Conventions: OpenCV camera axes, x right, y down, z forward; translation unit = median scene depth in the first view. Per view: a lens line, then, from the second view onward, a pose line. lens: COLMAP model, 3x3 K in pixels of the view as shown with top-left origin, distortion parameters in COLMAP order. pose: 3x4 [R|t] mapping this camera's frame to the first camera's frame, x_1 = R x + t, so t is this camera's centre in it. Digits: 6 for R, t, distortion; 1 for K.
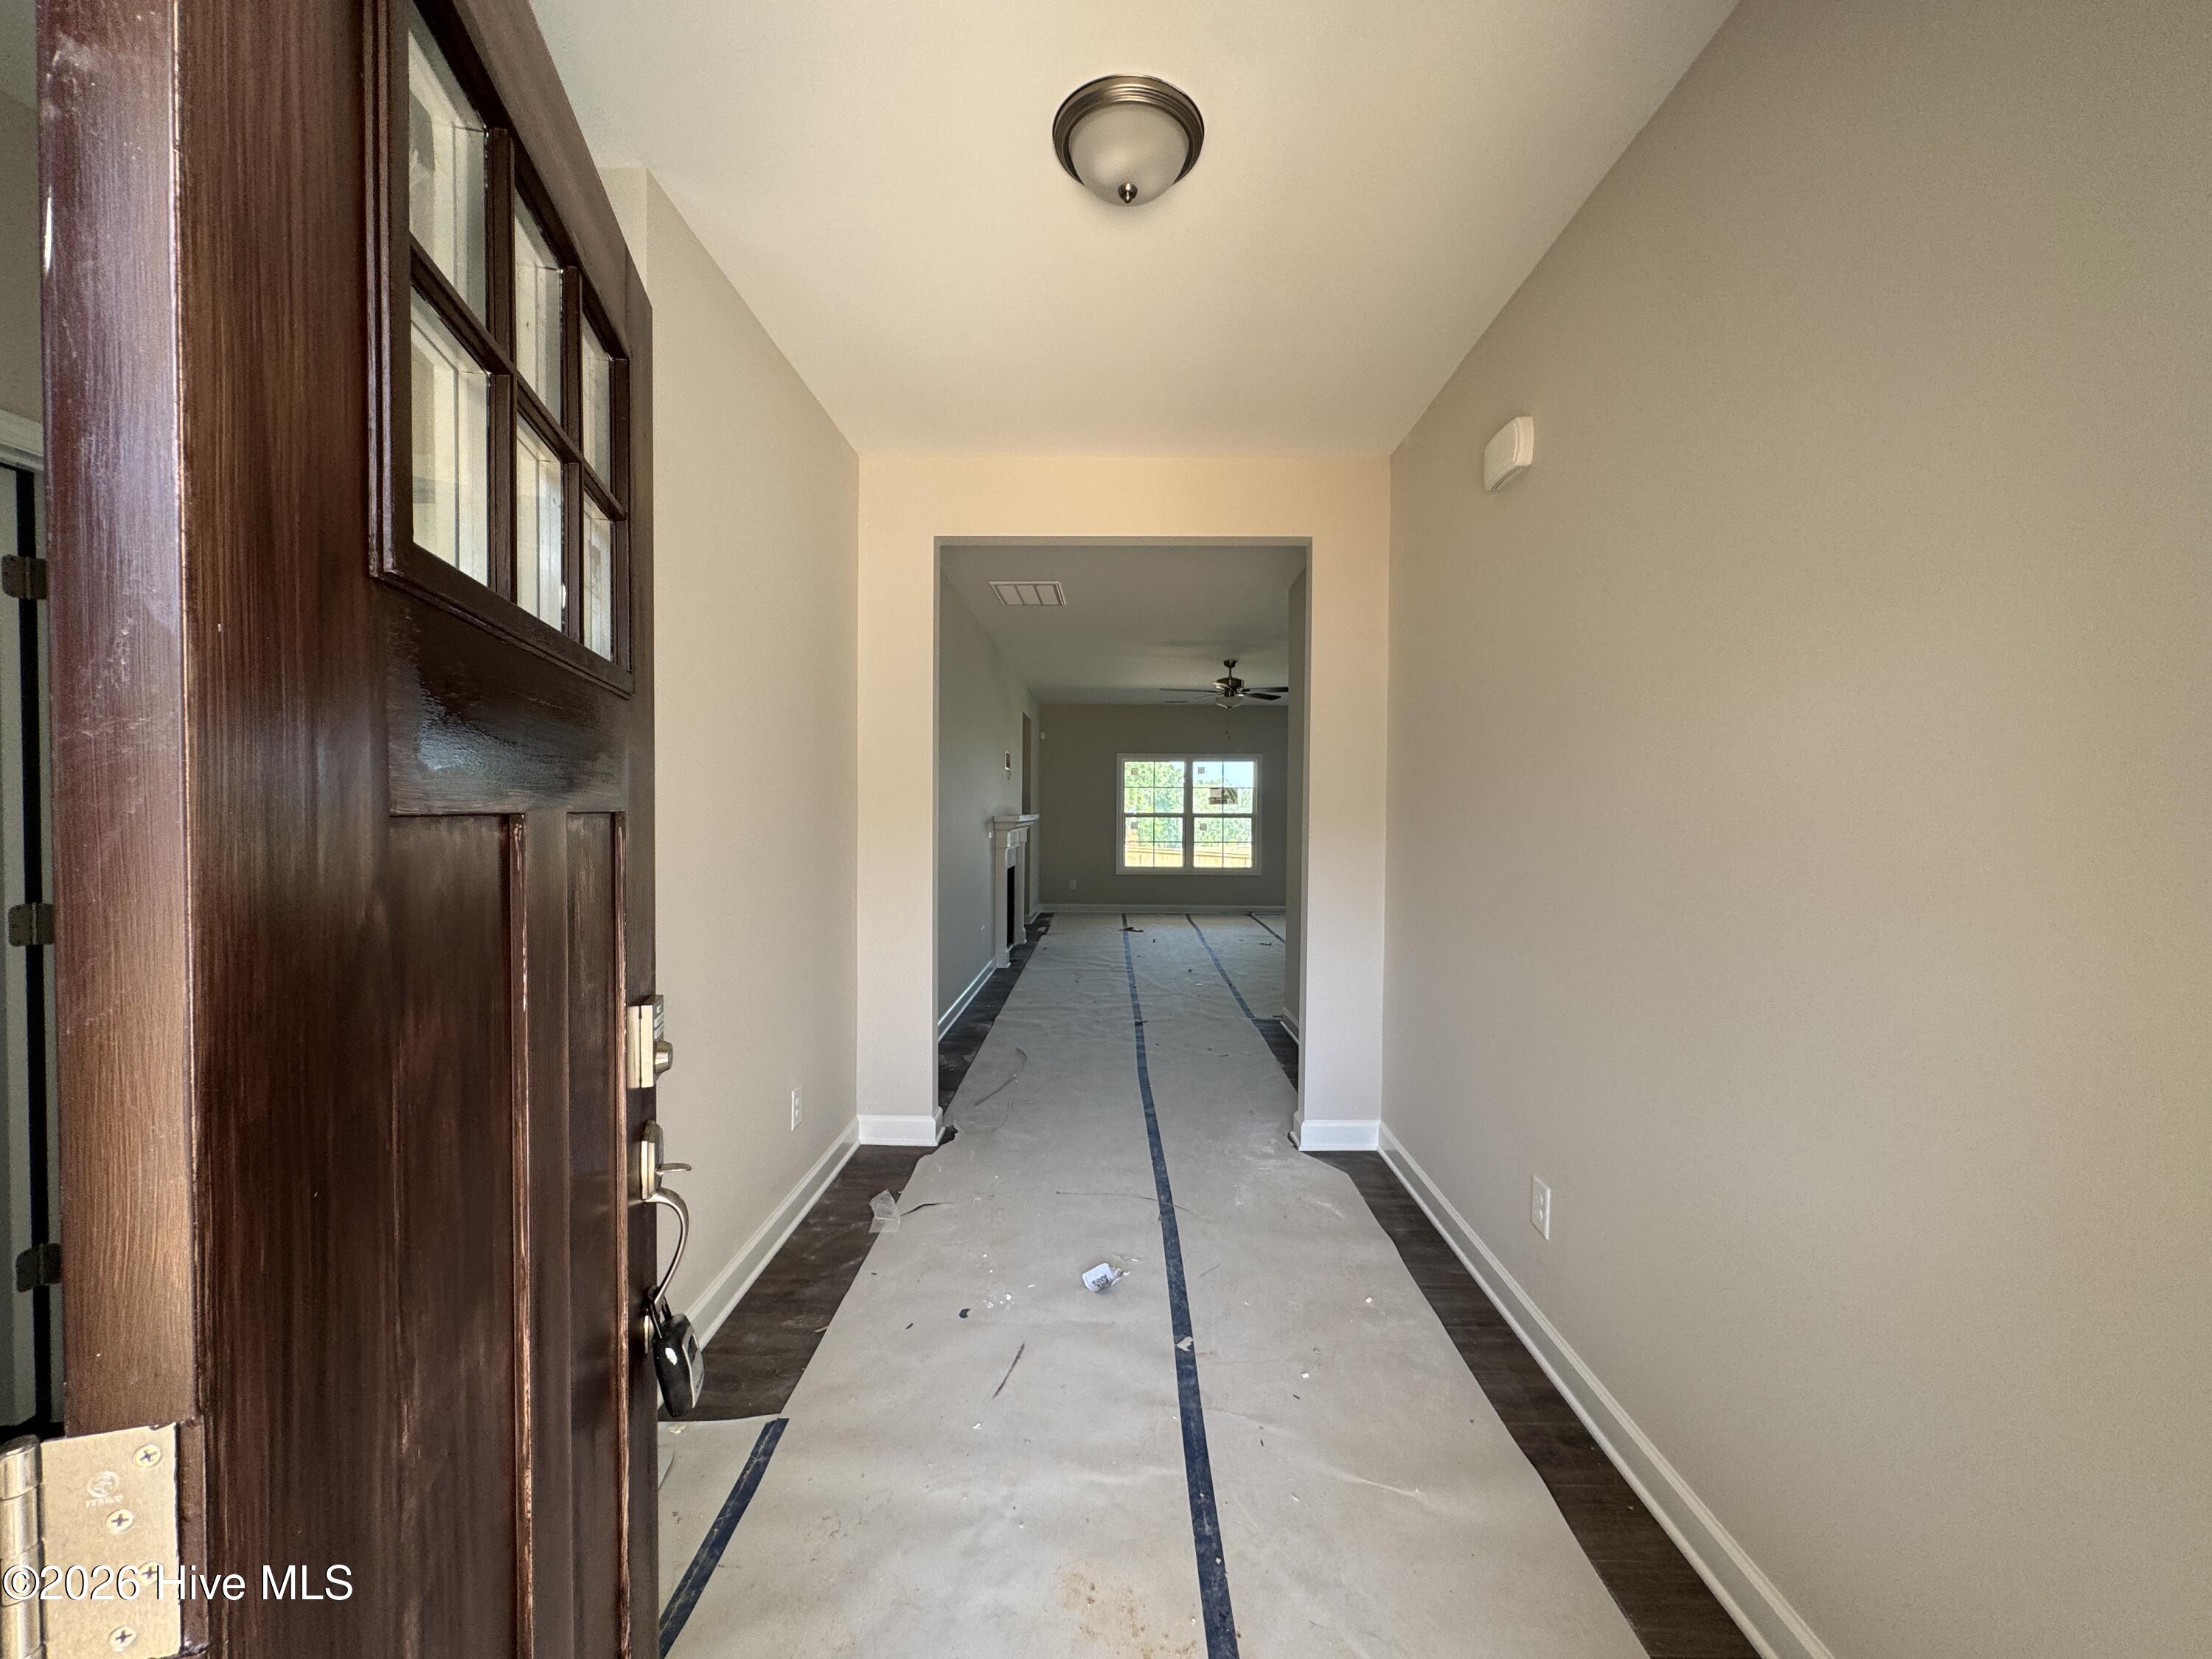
lens RADIAL K [[879.3, 0, 1094.7], [0, 879.3, 831.8], [0, 0, 1]] dist [-0.001508, -0.000128]
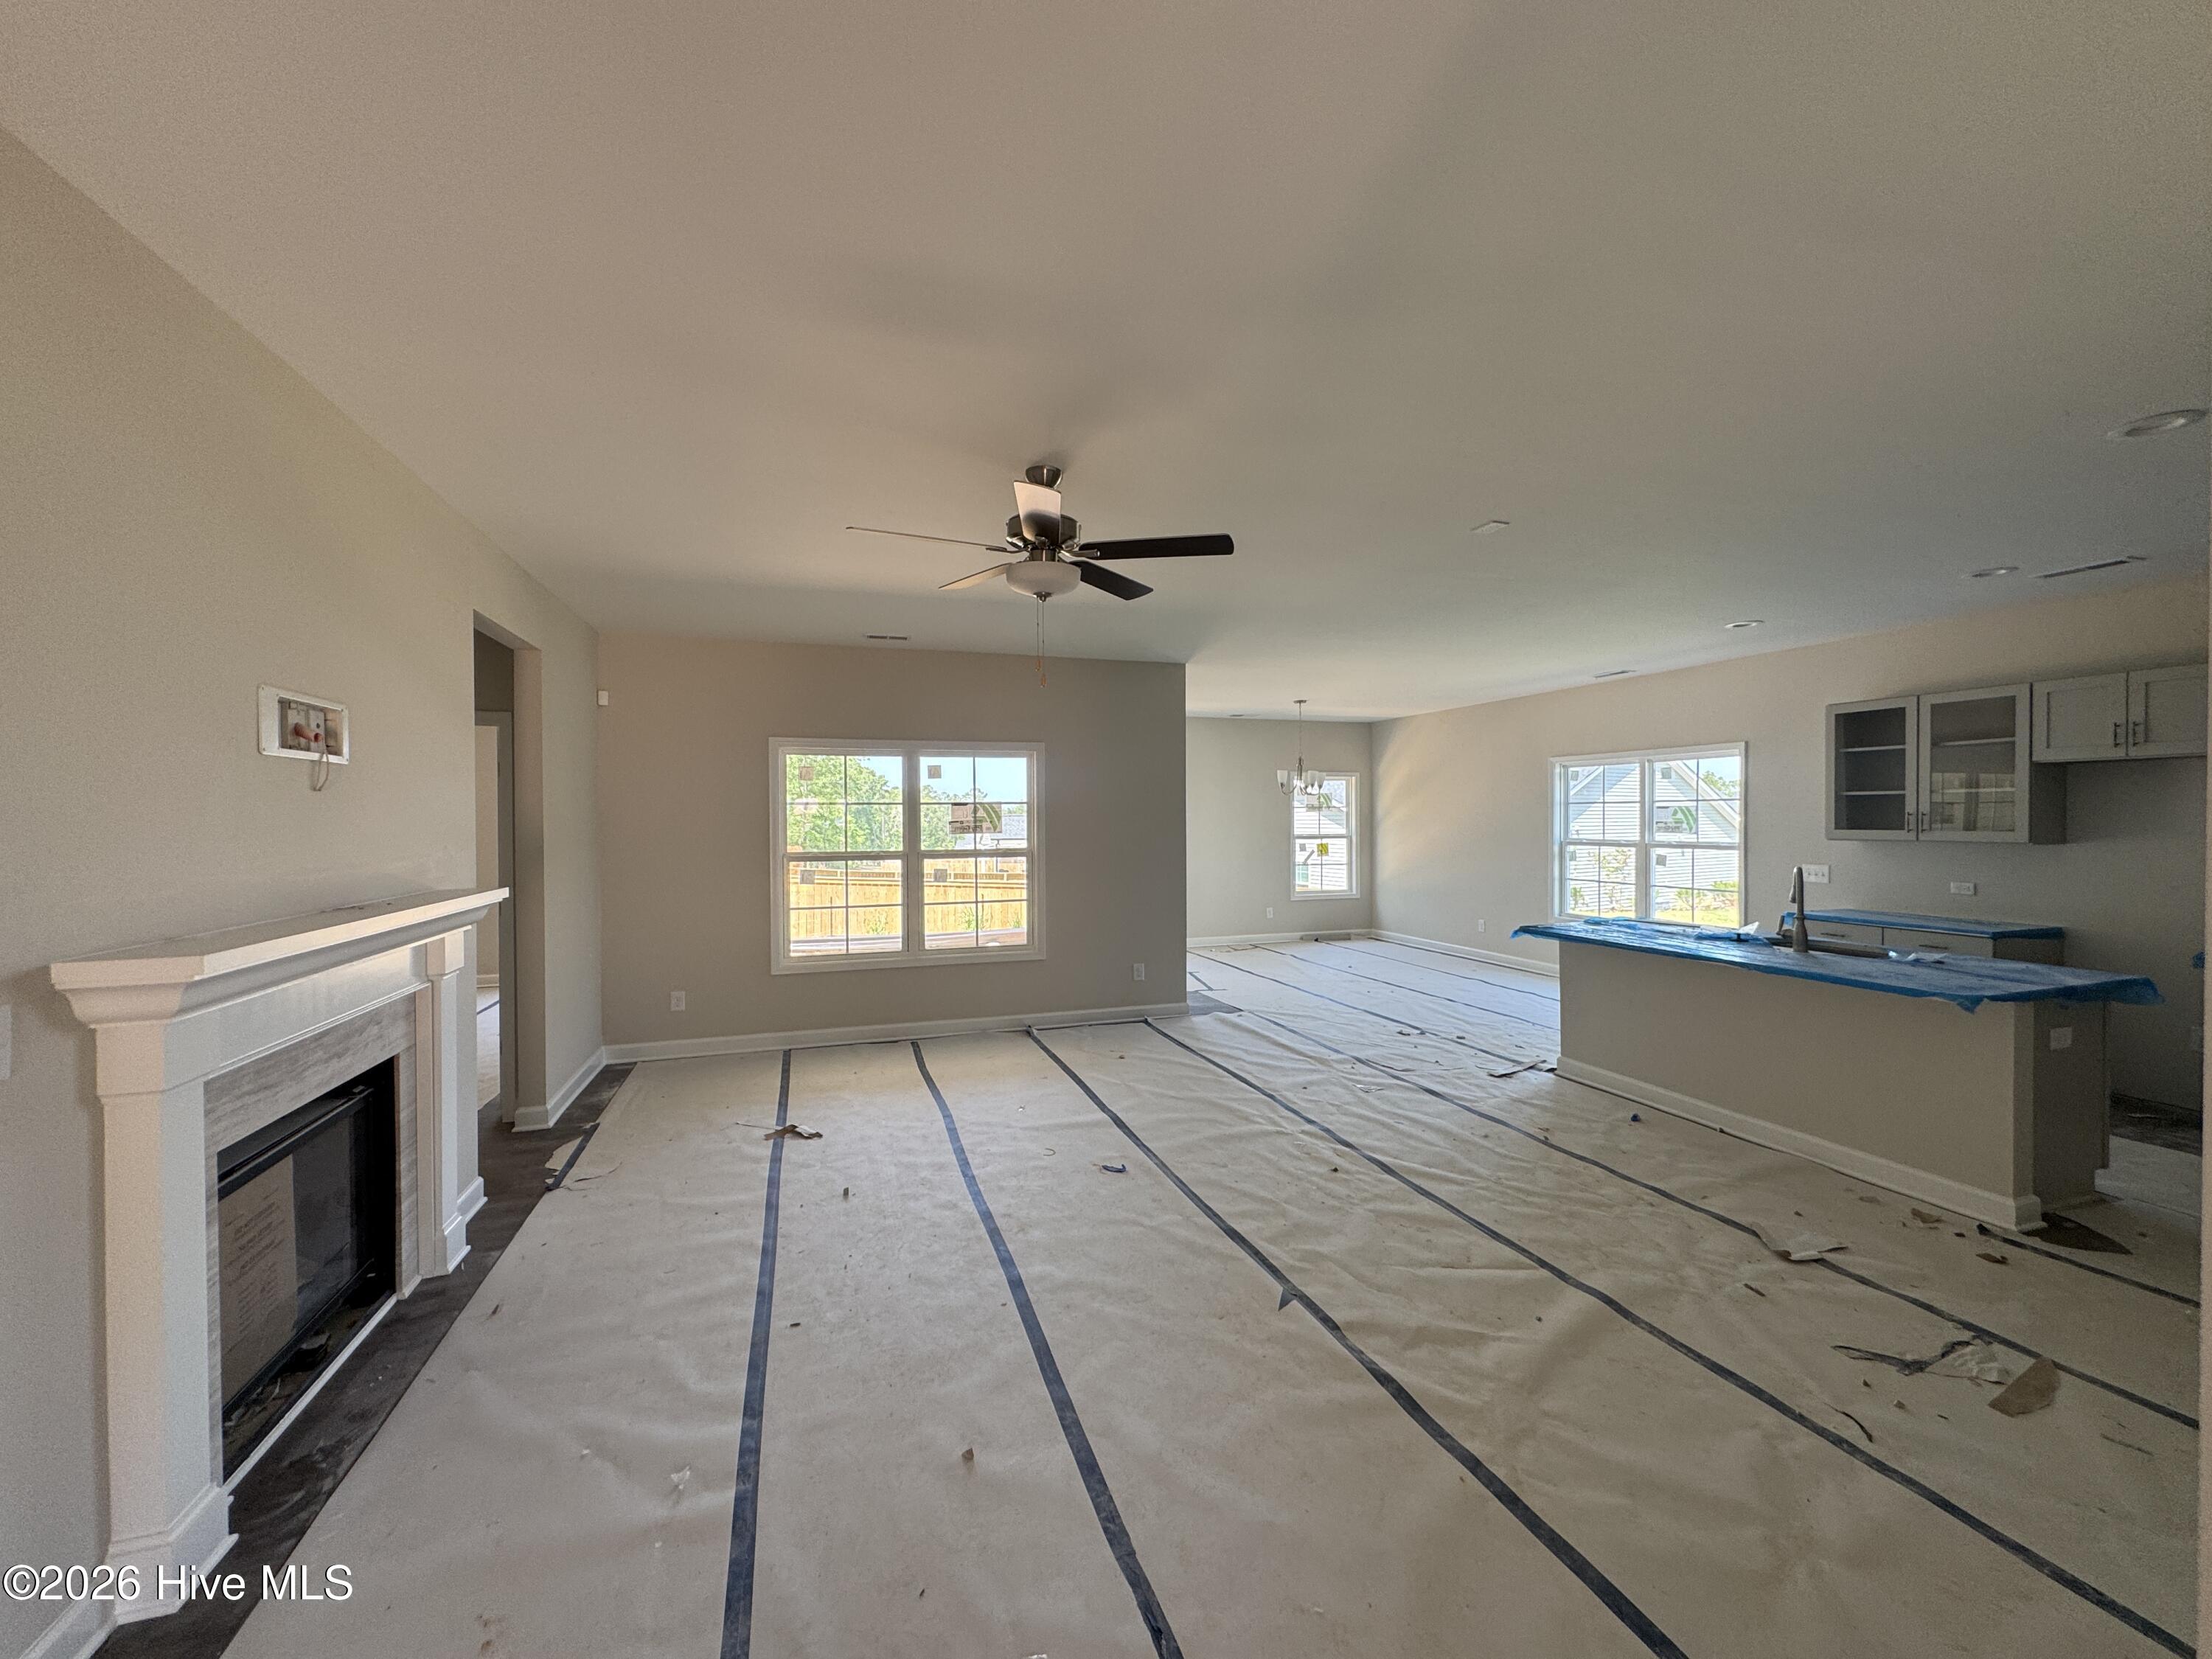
lens RADIAL K [[879.3, 0, 1109.5], [0, 879.3, 821.5], [0, 0, 1]] dist [-0.001508, -0.000128]
pose [[0.940139, -0.016840, 0.340375, 0.037284], [0.022765, 0.999651, -0.013421, -0.029212], [-0.340030, 0.020367, 0.940194, 0.452182]]
